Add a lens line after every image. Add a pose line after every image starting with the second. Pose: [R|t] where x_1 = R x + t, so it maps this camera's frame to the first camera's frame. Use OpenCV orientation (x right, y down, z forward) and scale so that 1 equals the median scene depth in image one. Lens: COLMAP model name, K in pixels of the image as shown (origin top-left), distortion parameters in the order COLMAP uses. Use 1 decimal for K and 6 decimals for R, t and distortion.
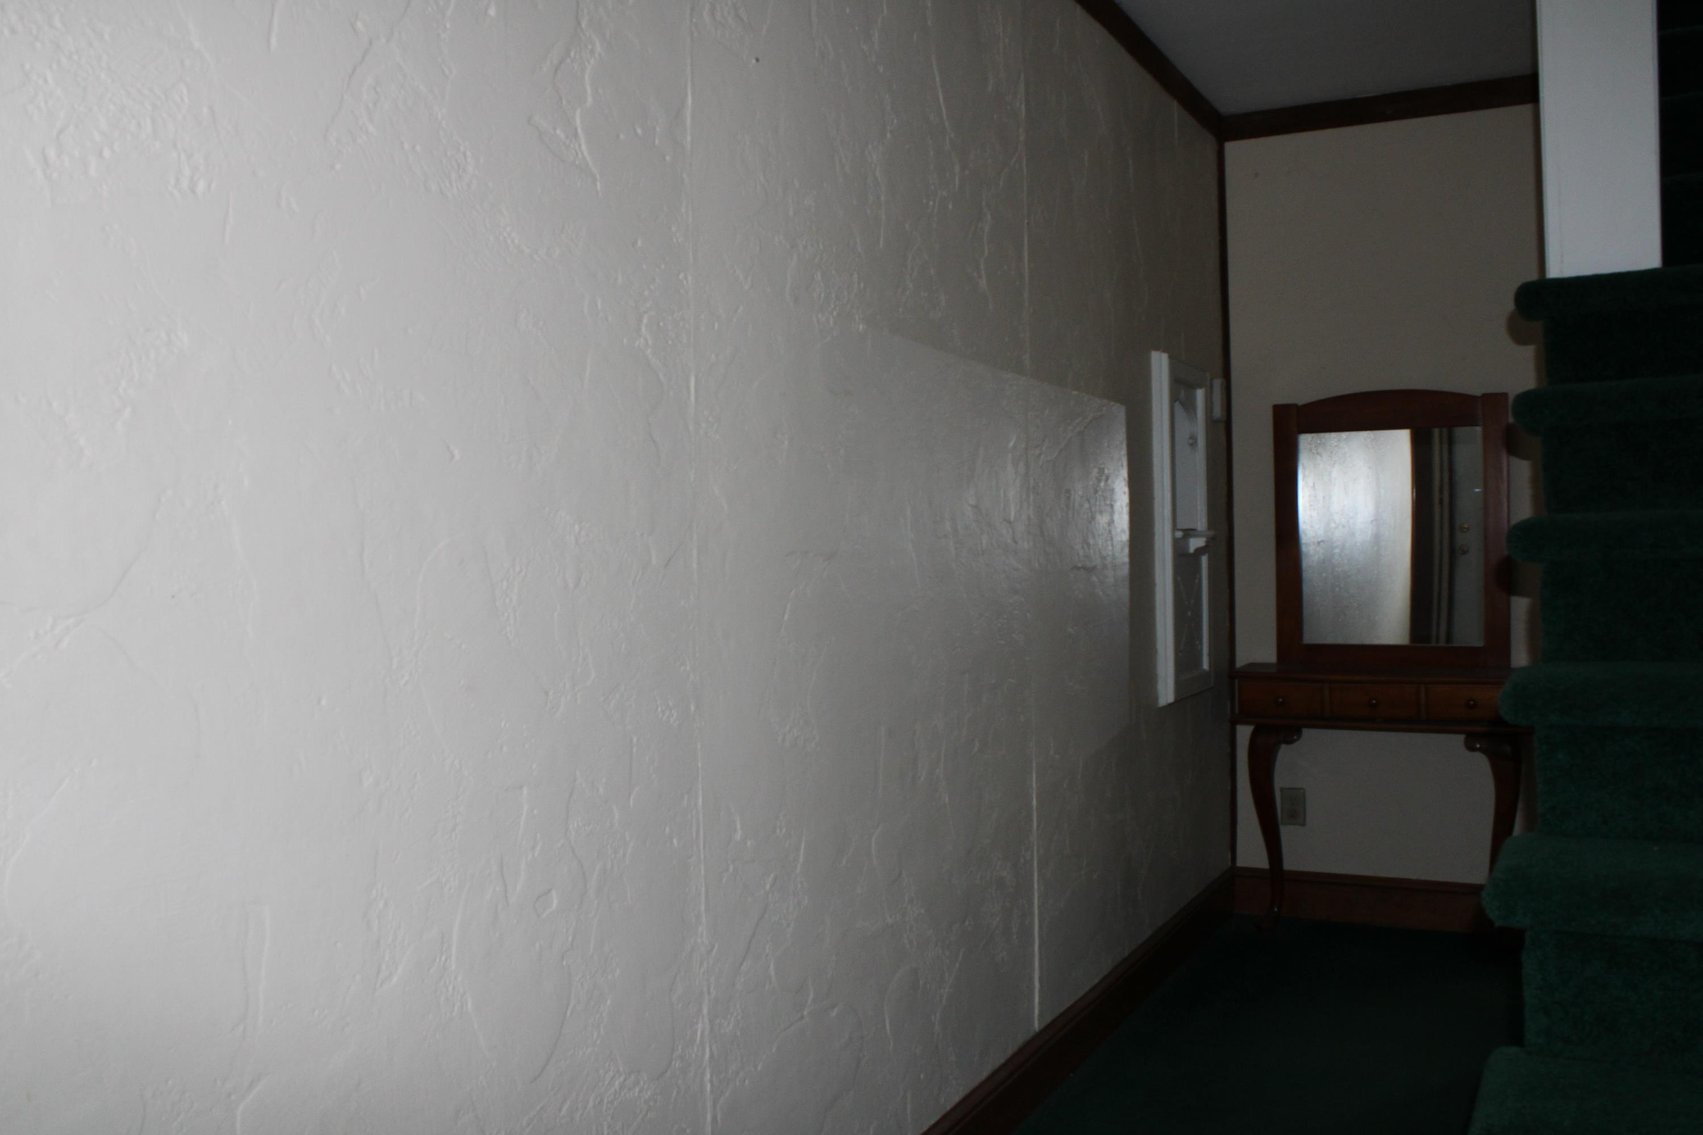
lens RADIAL K [[1462.3, 0, 851.1], [0, 1462.3, 566.4], [0, 0, 1]] dist [-0.157984, 0.137093]
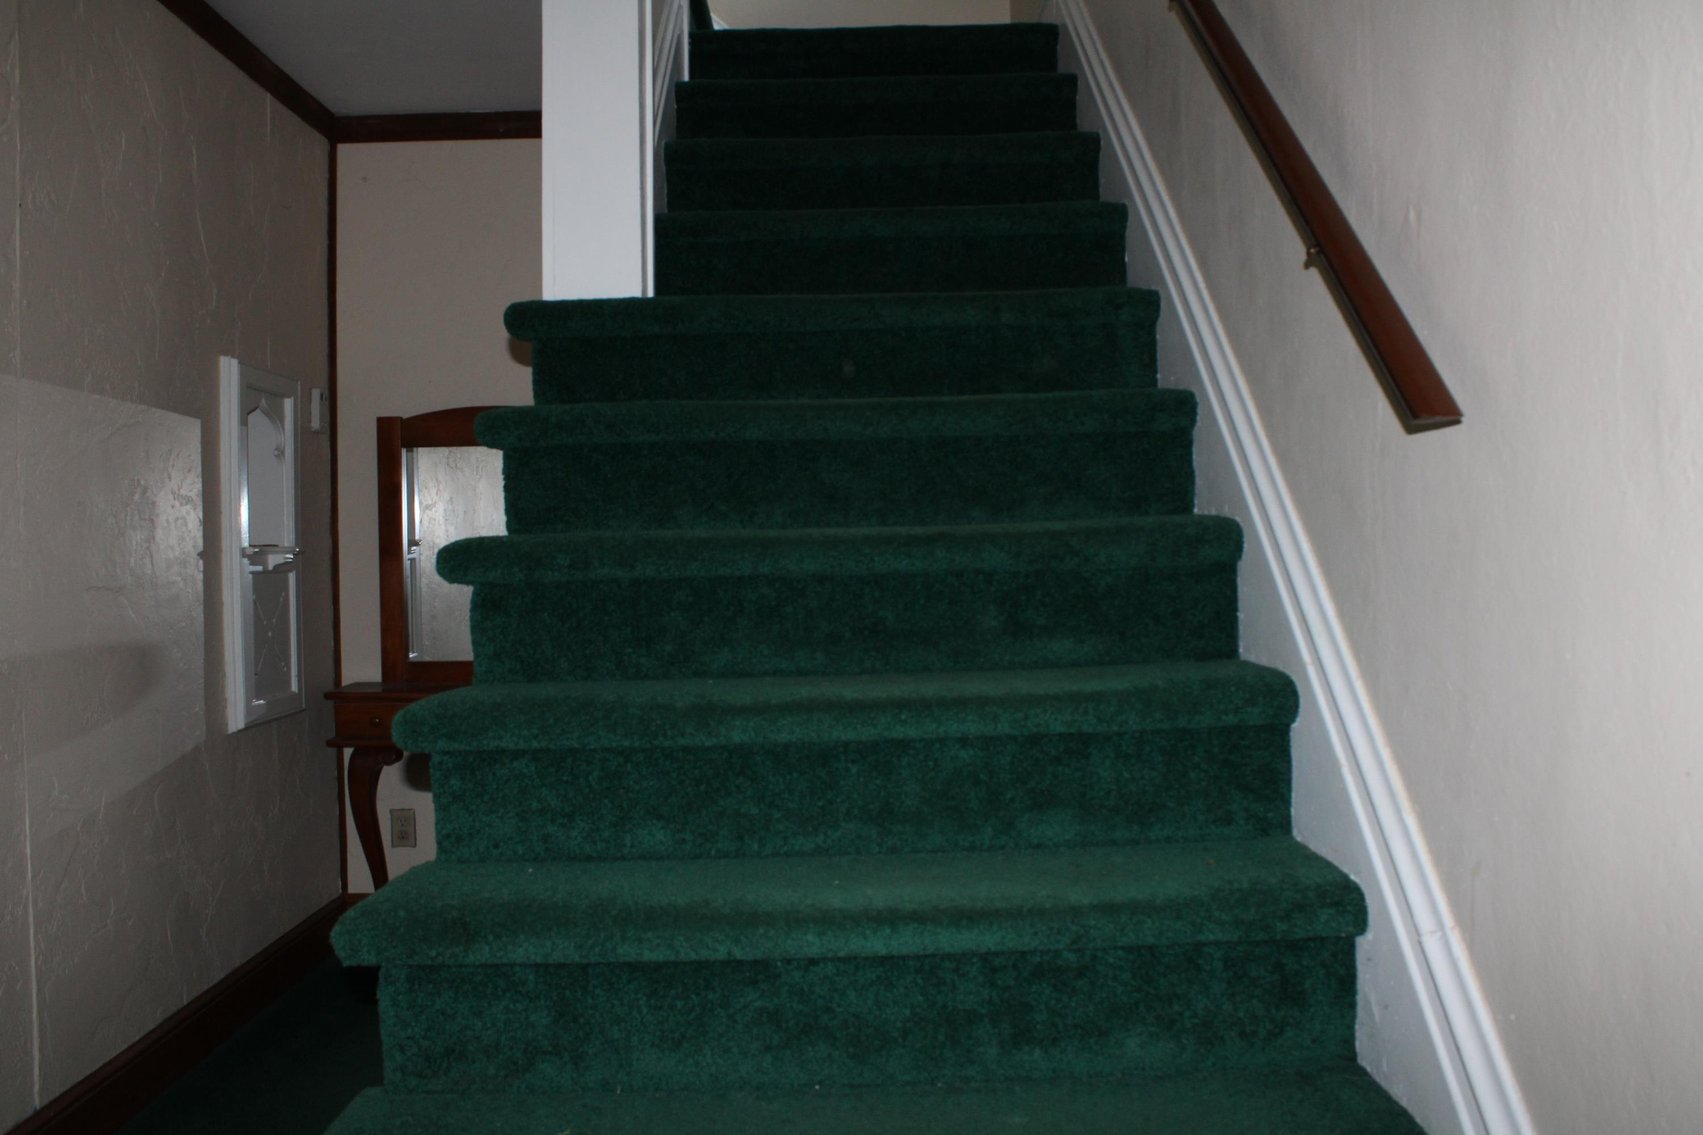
lens RADIAL K [[1462.3, 0, 860.7], [0, 1462.3, 565.5], [0, 0, 1]] dist [-0.157984, 0.137093]
pose [[0.872370, -0.001058, 0.488844, 0.124393], [0.005189, 0.999961, -0.007095, -0.003888], [-0.488818, 0.008726, 0.872342, -0.007379]]
